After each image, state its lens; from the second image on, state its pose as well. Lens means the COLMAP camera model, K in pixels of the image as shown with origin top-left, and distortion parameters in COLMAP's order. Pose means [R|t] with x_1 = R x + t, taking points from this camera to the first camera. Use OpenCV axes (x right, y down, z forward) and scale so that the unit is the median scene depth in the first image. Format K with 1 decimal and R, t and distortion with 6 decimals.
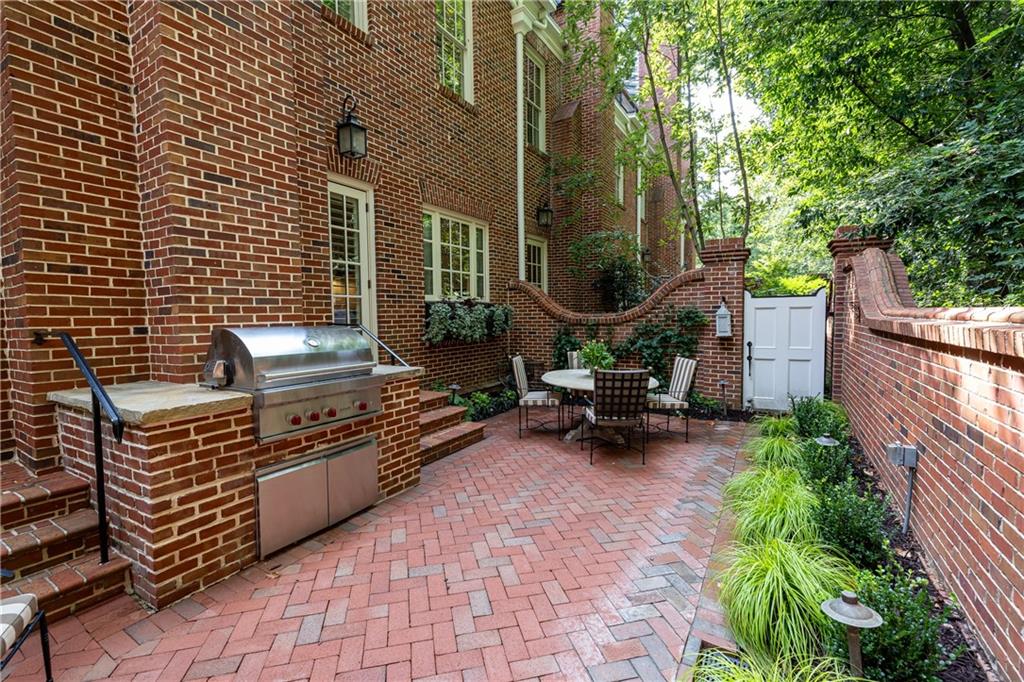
lens RADIAL K [[444.9, 0, 515.9], [0, 444.9, 338.9], [0, 0, 1]] dist [0.002146, -0.000025]
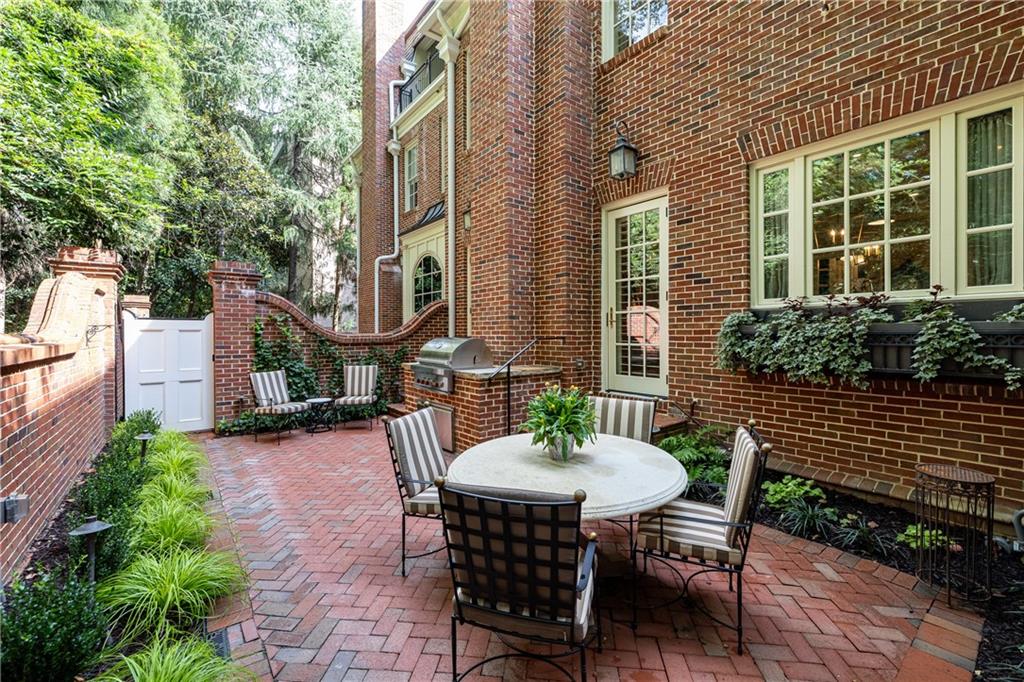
lens RADIAL K [[444.9, 0, 516.2], [0, 444.9, 337.2], [0, 0, 1]] dist [0.002146, -0.000025]
pose [[-0.374529, 0.019734, -0.927005, 0.969721], [-0.043772, 0.998282, 0.038937, -0.096673], [0.926181, 0.055160, -0.373022, 1.649304]]
